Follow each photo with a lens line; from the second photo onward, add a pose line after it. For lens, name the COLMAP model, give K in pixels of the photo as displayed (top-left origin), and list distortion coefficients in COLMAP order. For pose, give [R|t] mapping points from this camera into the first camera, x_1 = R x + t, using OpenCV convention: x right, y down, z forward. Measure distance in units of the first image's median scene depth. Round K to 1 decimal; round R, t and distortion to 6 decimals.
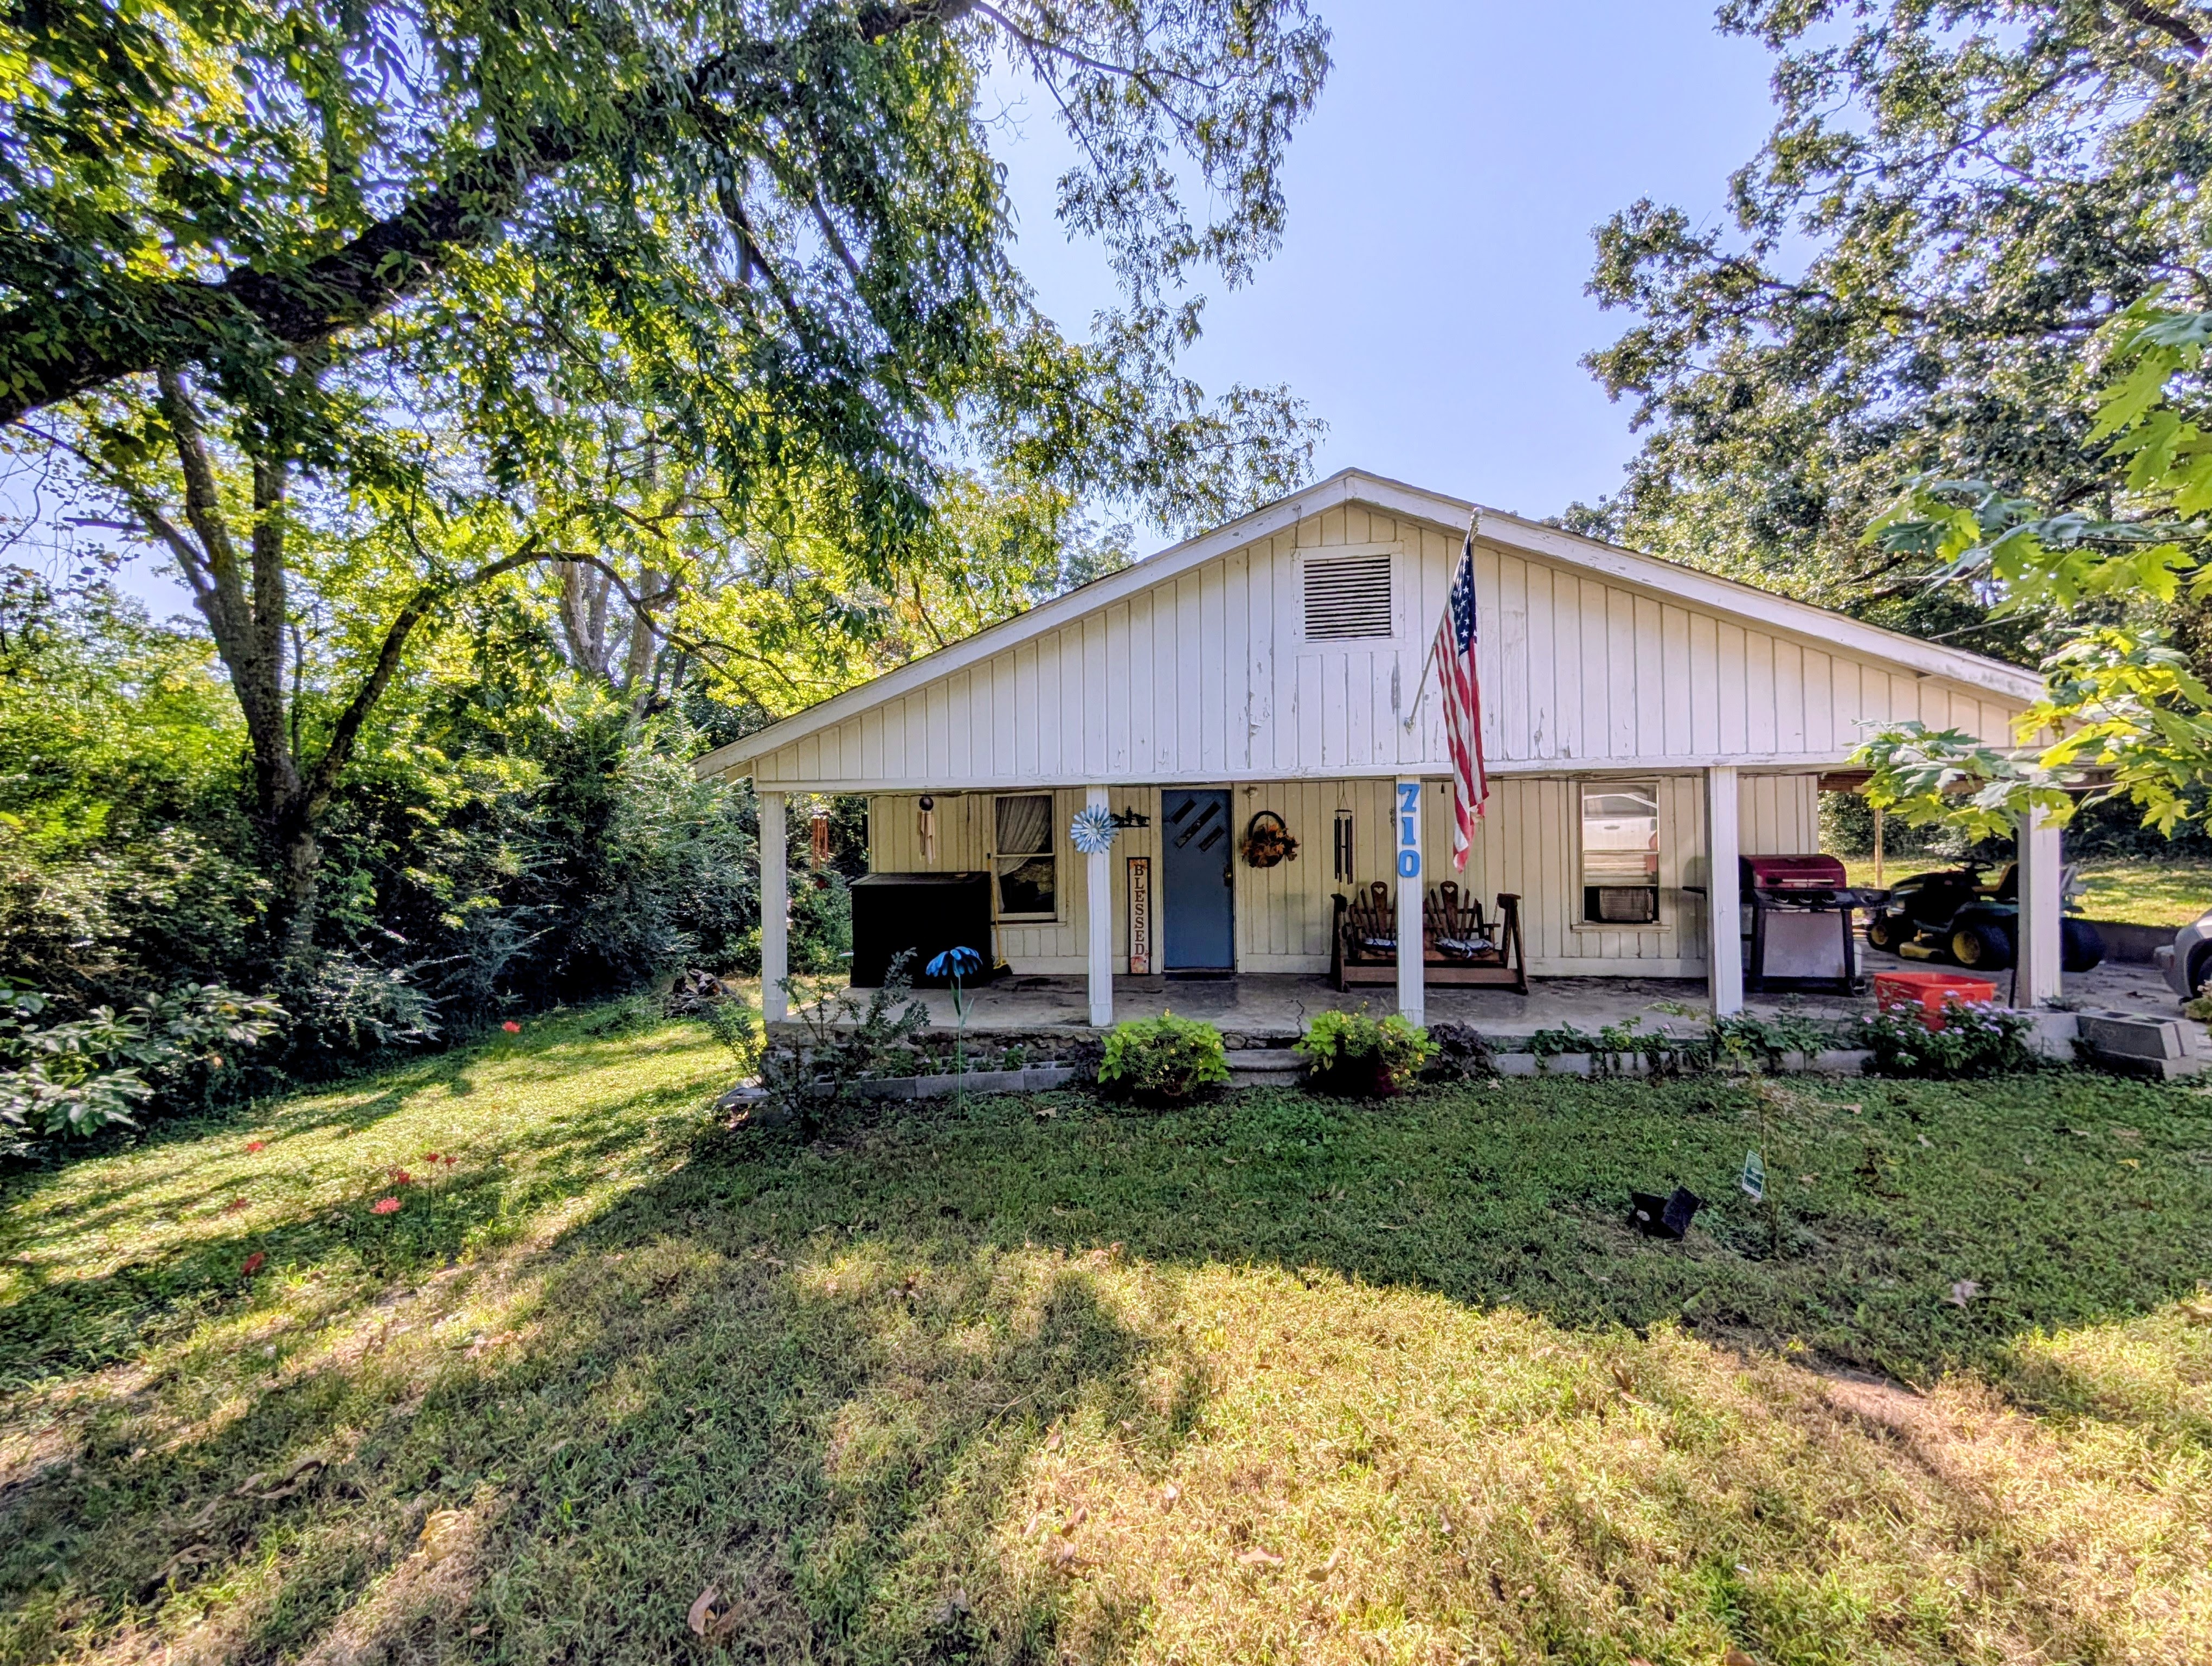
lens RADIAL K [[842.0, 0, 1106.0], [0, 842.0, 833.0], [0, 0, 1]] dist [0.001046, -0.000099]
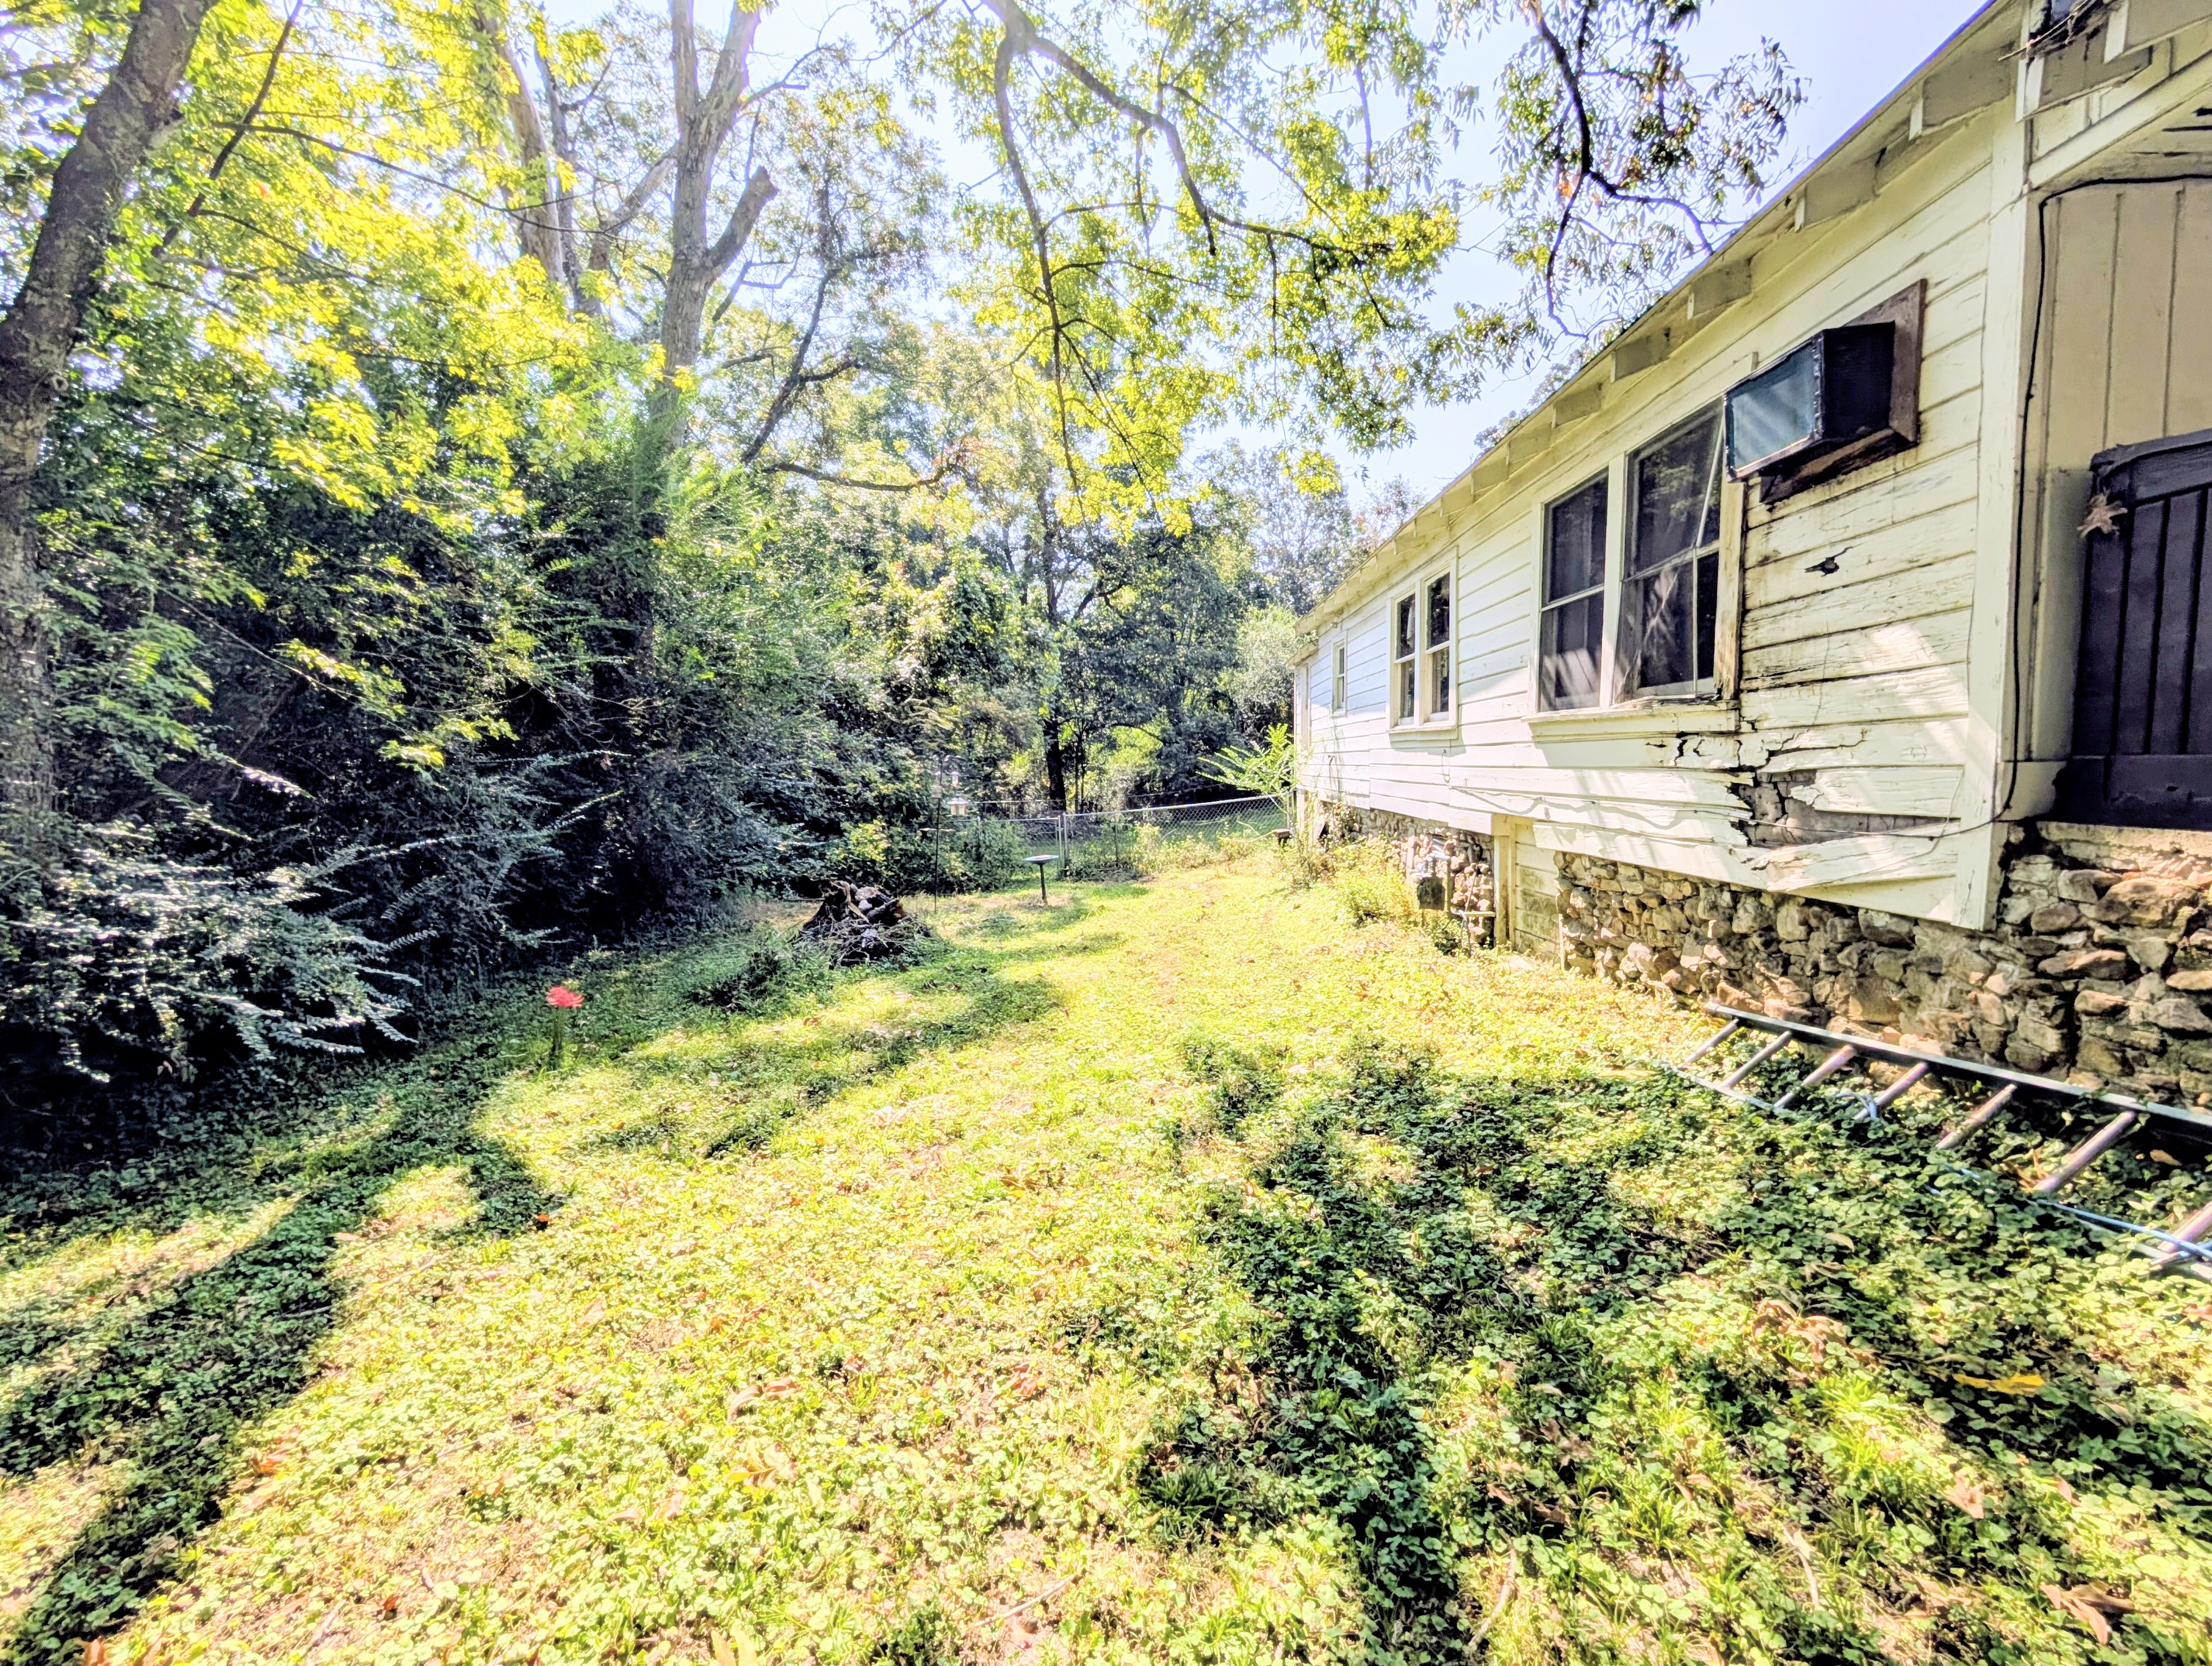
lens RADIAL K [[842.0, 0, 1106.0], [0, 842.0, 833.0], [0, 0, 1]] dist [0.001046, -0.000099]
pose [[0.997010, -0.010423, 0.076566, -0.489233], [0.003371, 0.995785, 0.091656, 0.110587], [-0.077199, -0.091124, 0.992843, 0.581685]]
